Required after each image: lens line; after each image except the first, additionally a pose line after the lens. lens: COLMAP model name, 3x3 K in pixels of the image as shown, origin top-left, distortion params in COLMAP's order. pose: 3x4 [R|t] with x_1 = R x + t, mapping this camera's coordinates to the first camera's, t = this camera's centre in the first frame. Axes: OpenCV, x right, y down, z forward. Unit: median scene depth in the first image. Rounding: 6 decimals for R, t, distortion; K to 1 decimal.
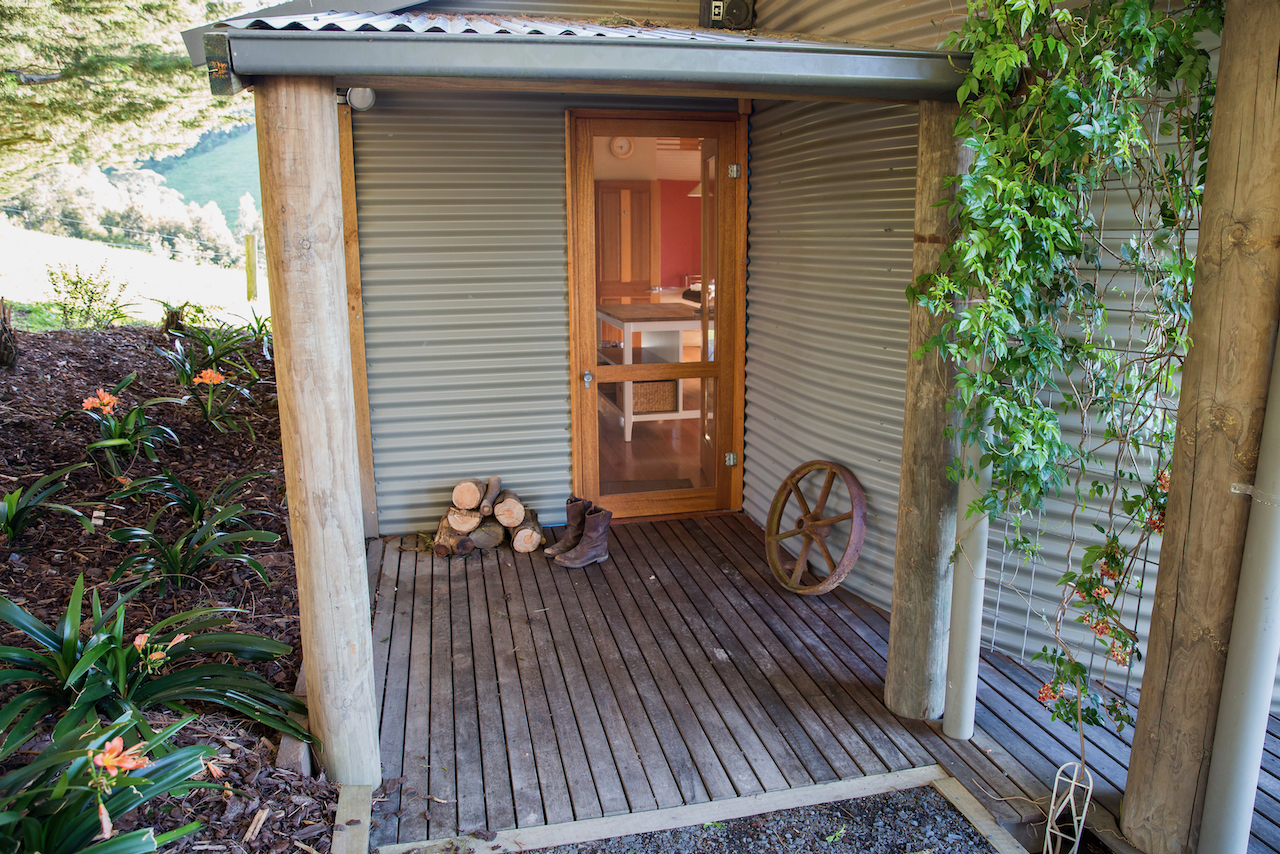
lens RADIAL K [[896.9, 0, 638.9], [0, 896.9, 426.5], [0, 0, 1]] dist [-0.007047, -0.000314]
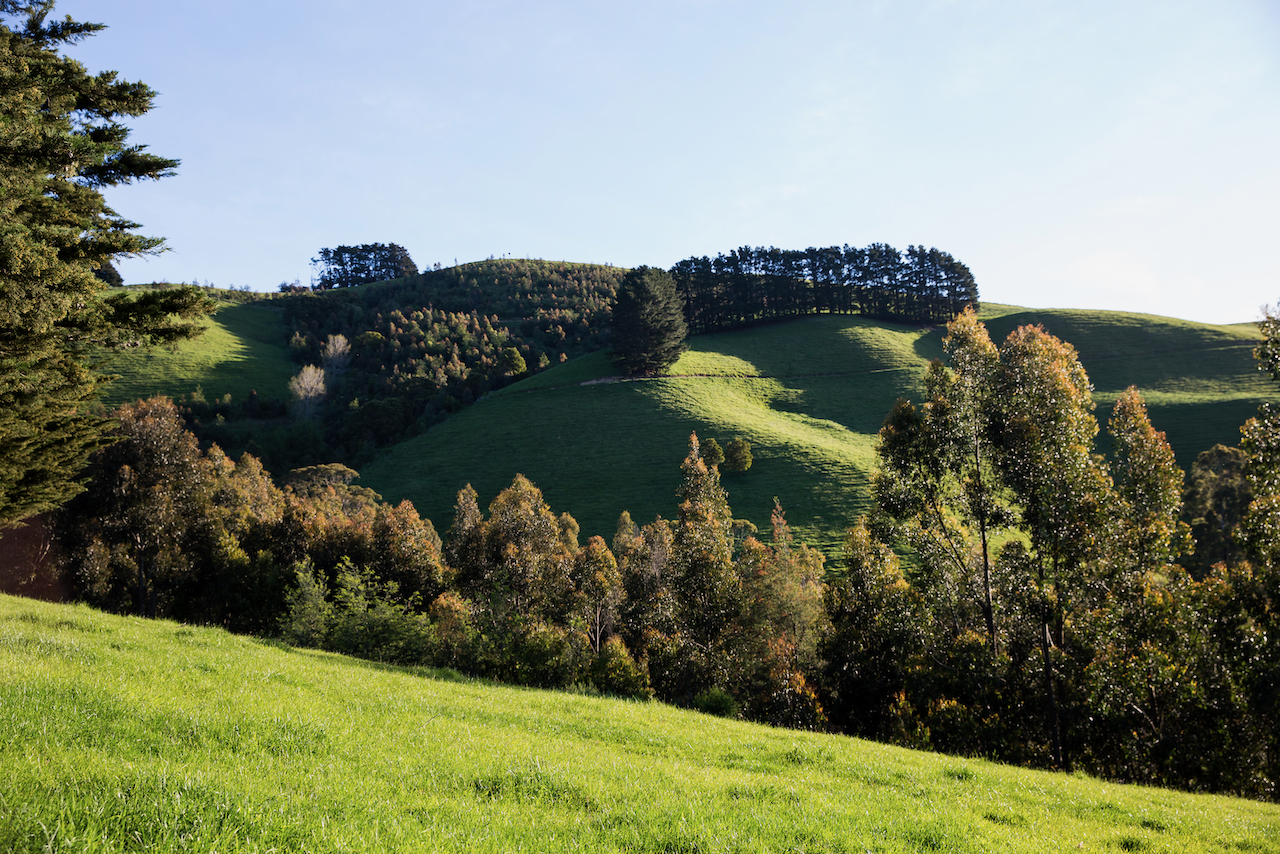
lens RADIAL K [[1385.4, 0, 641.8], [0, 1385.4, 429.1], [0, 0, 1]] dist [-0.009247, 0.000000]
pose [[0.958414, -0.083778, -0.272809, -0.034315], [0.005903, 0.961554, -0.274552, -0.020842], [0.285322, 0.261524, 0.922061, 0.092398]]
